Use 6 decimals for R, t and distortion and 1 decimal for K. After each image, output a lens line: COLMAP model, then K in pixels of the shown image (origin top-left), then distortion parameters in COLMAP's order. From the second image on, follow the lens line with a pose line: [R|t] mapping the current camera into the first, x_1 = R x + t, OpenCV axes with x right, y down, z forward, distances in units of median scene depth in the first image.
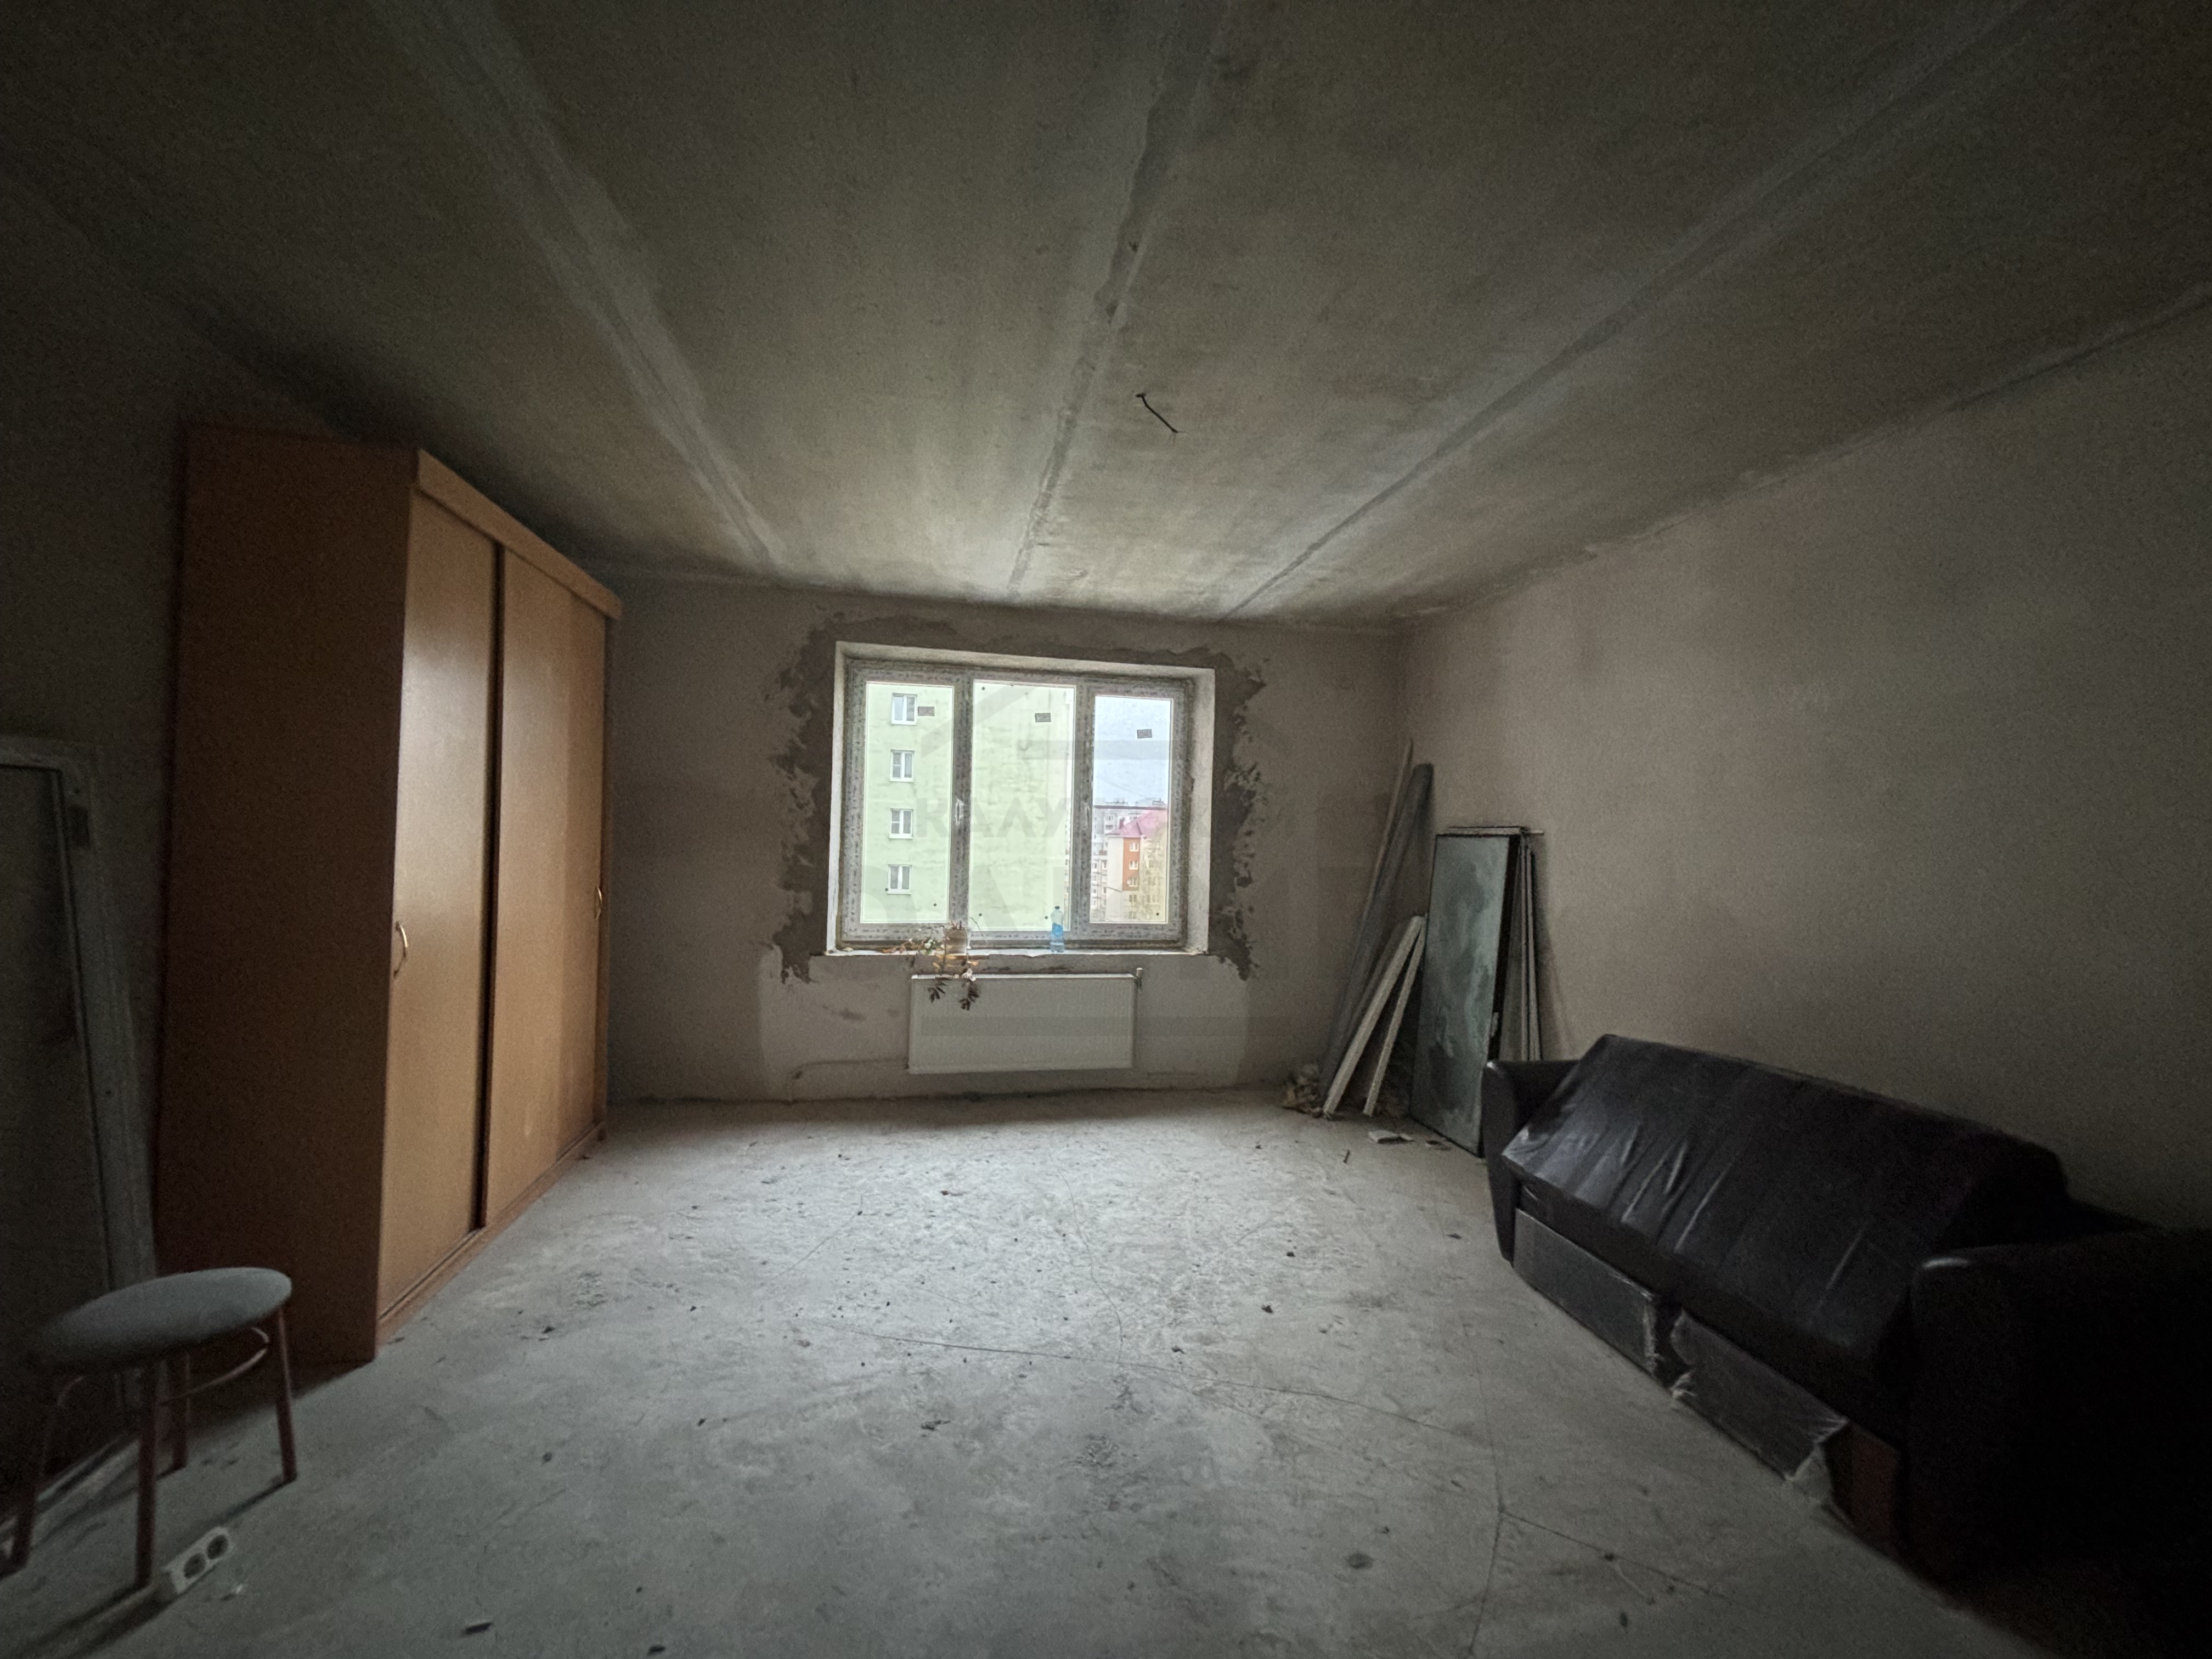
lens RADIAL K [[884.9, 0, 1106.9], [0, 884.9, 826.5], [0, 0, 1]] dist [-0.000732, -0.000318]
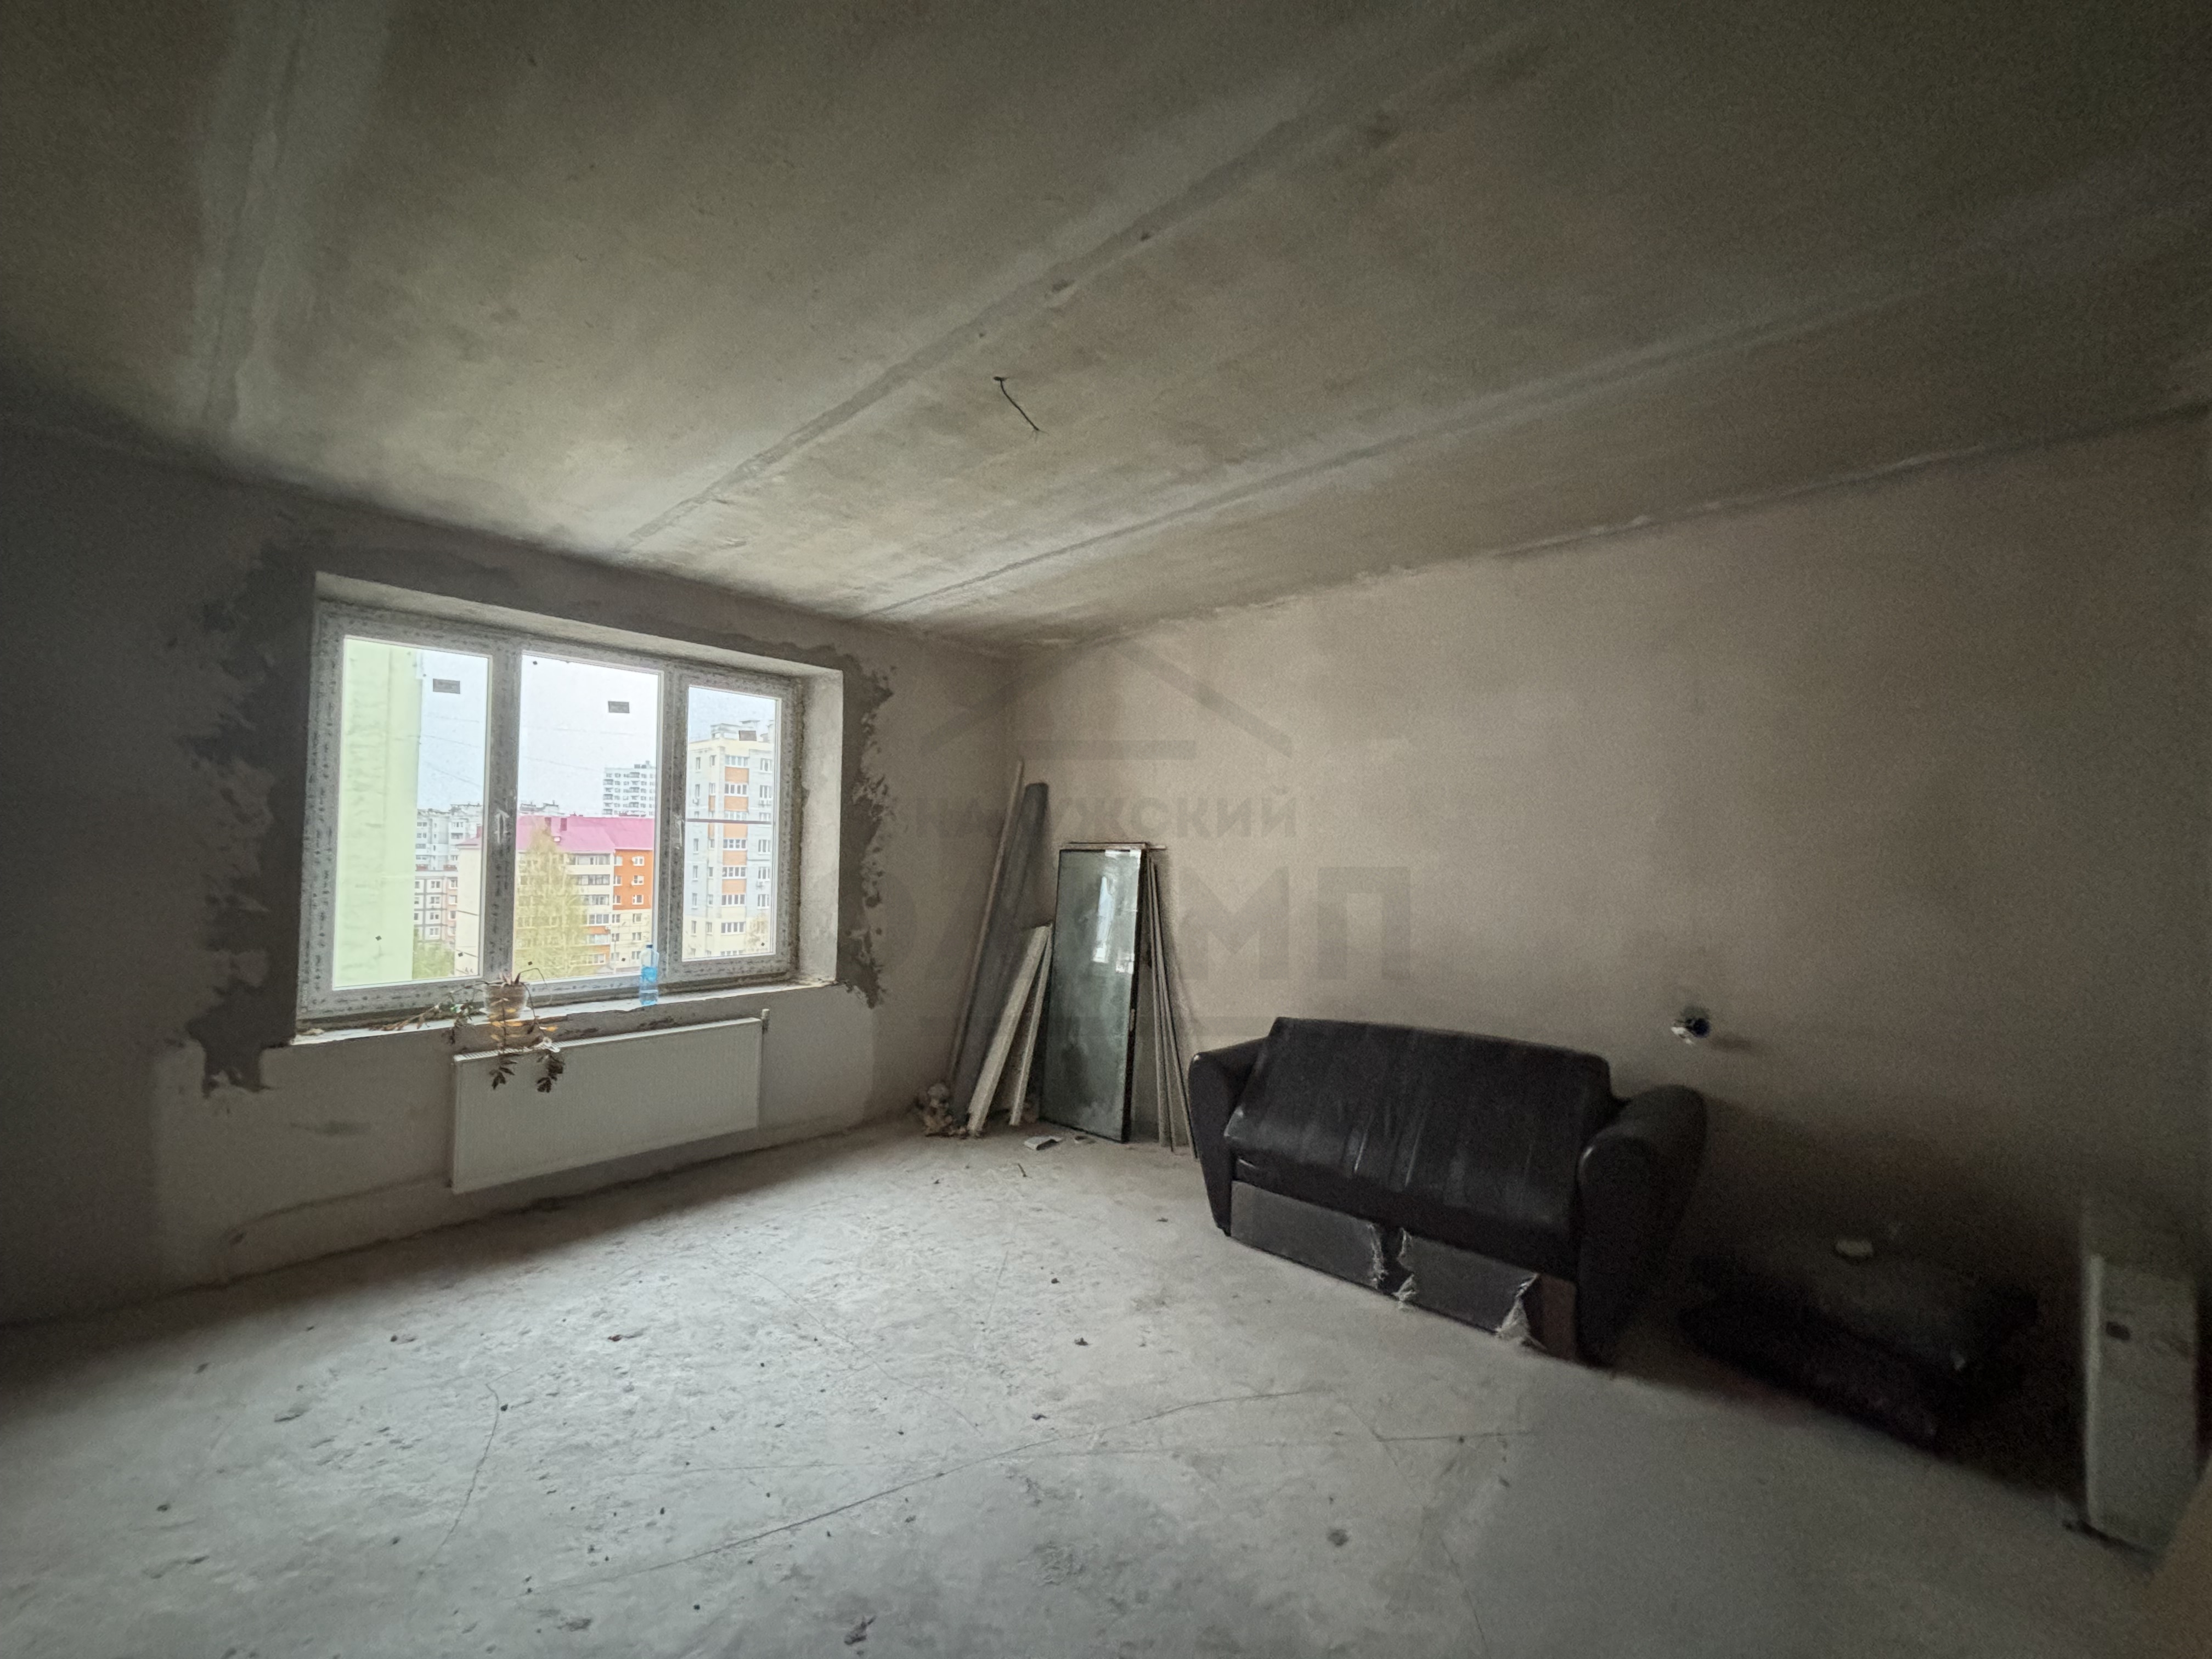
lens RADIAL K [[884.9, 0, 1097.9], [0, 884.9, 828.9], [0, 0, 1]] dist [-0.000732, -0.000318]
pose [[0.805690, 0.001590, 0.592335, -0.278060], [0.001244, 0.999990, -0.004376, -0.014135], [-0.592336, 0.004262, 0.805680, 0.140905]]
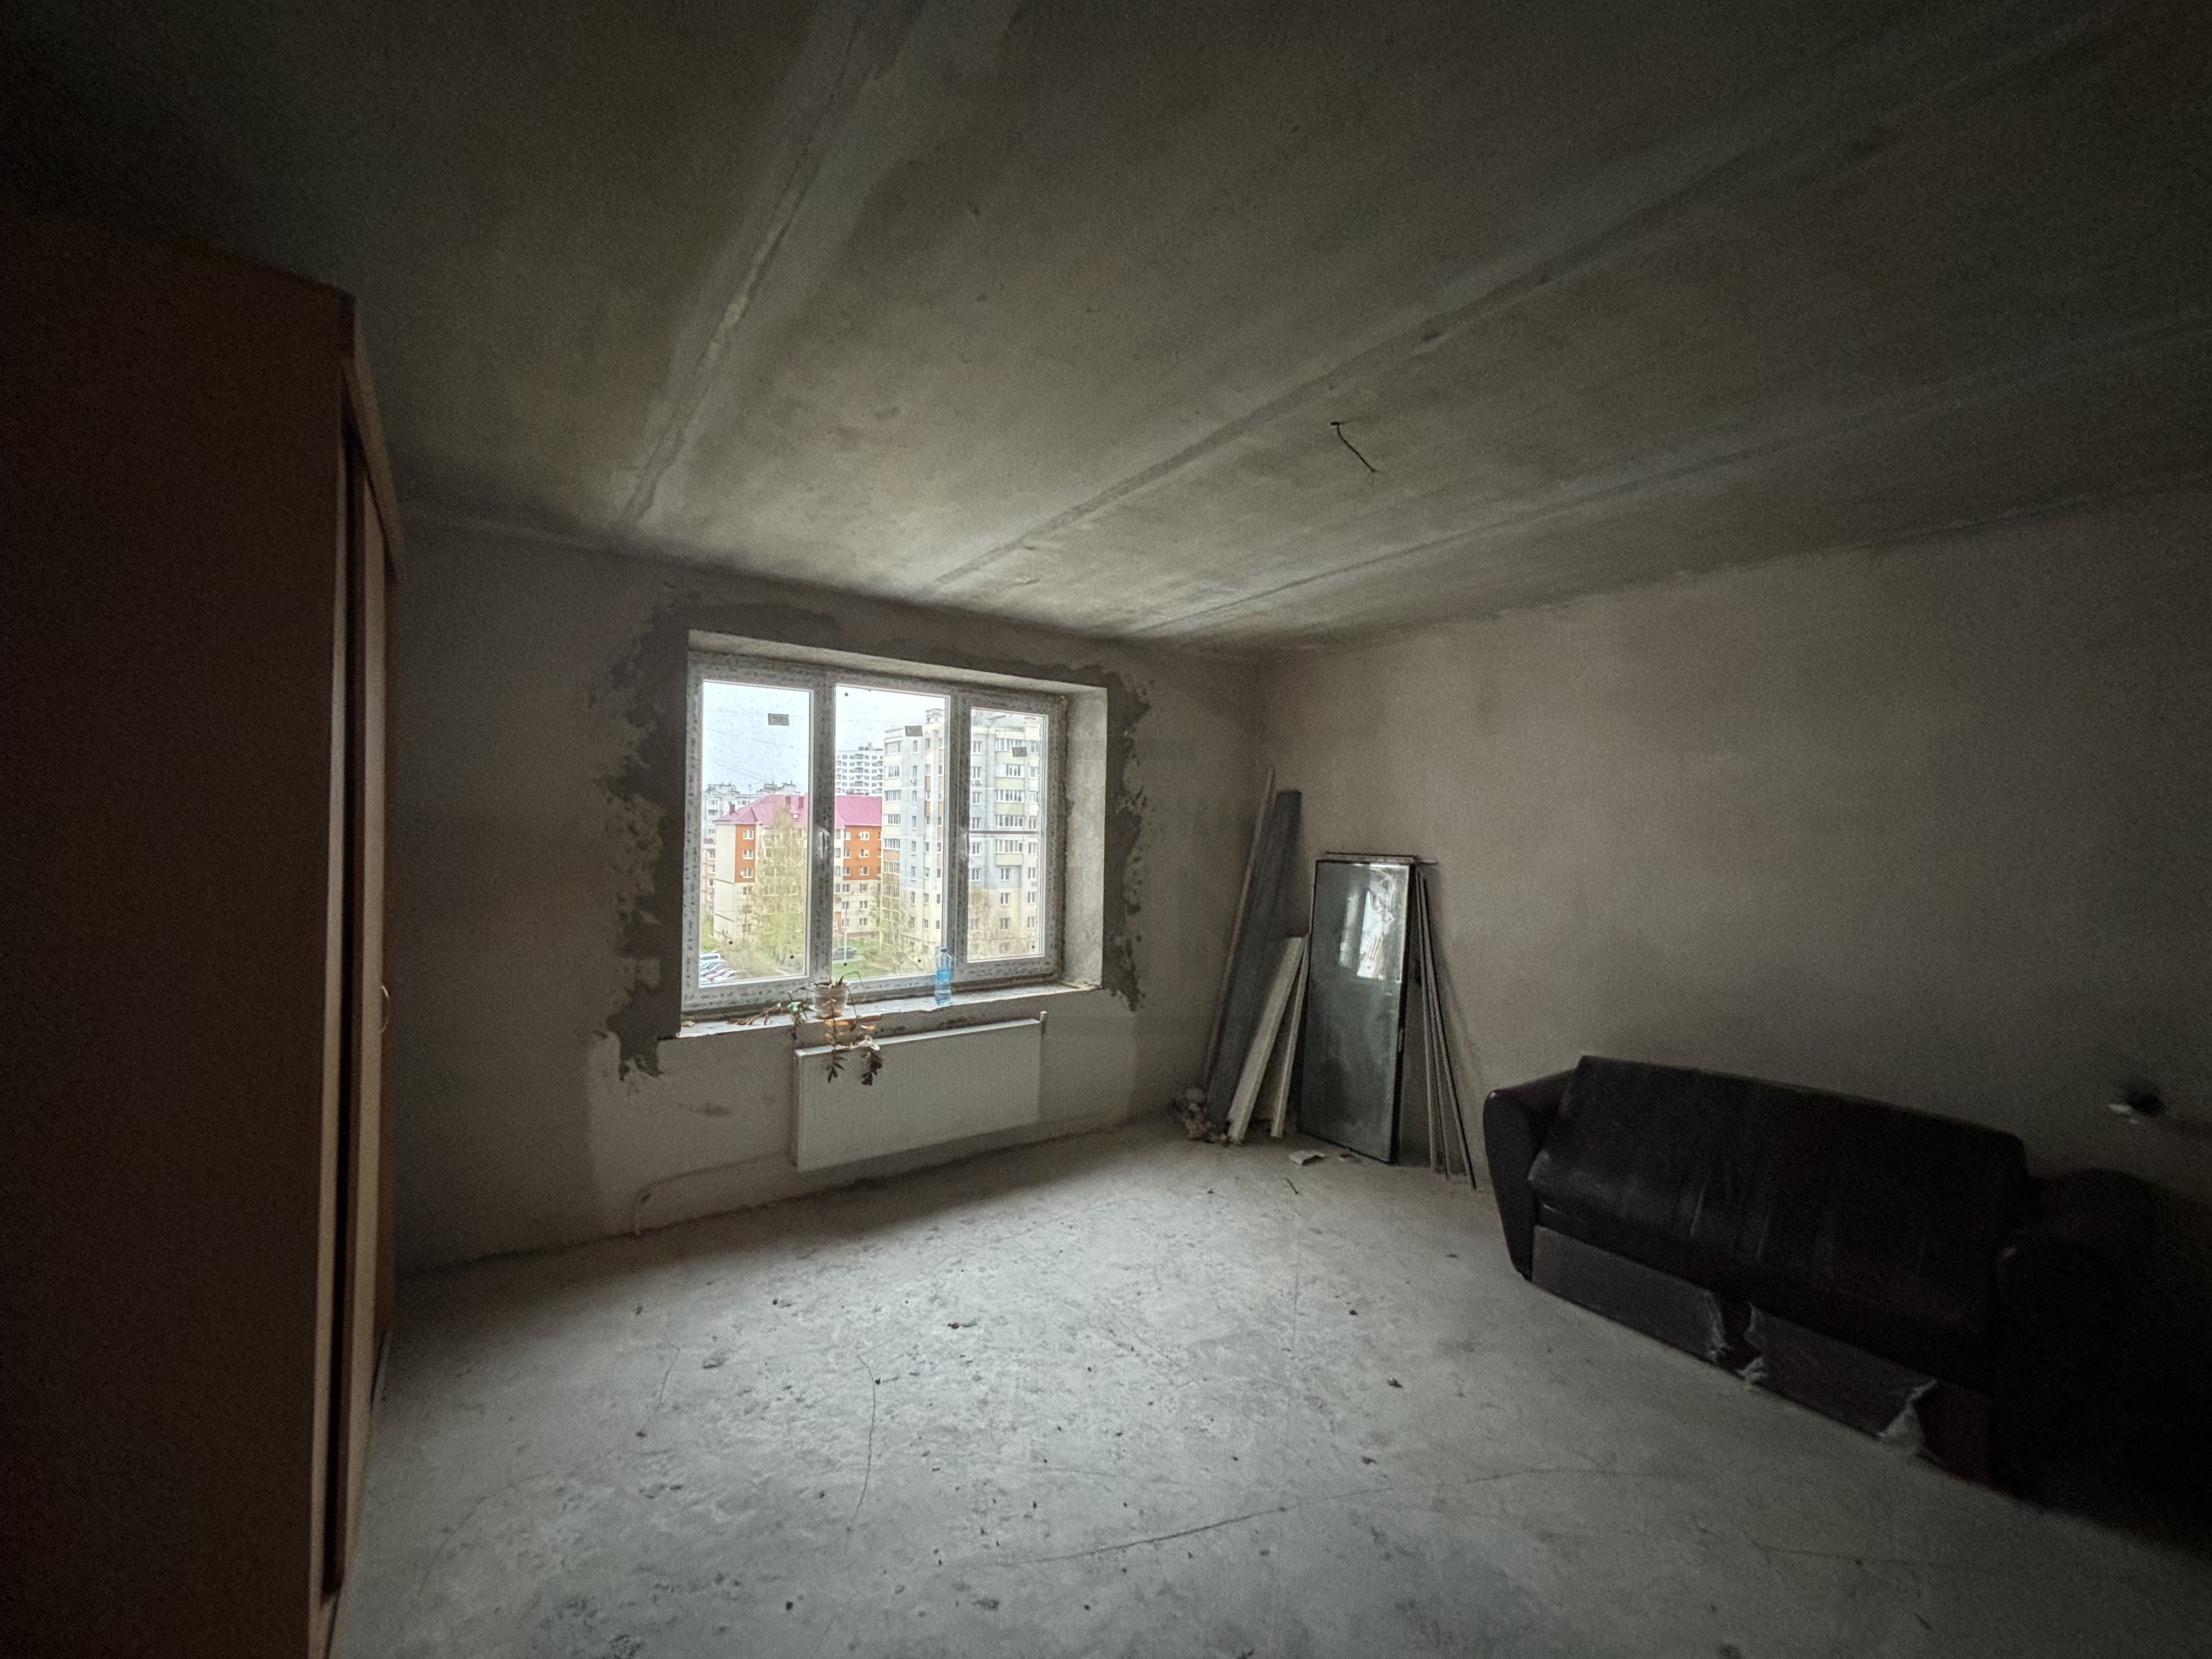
lens RADIAL K [[884.9, 0, 1099.2], [0, 884.9, 828.5], [0, 0, 1]] dist [-0.000732, -0.000318]
pose [[0.913004, -0.011303, 0.407794, -0.366118], [0.002498, 0.999752, 0.022117, -0.065331], [-0.407943, -0.019174, 0.912806, 0.182467]]
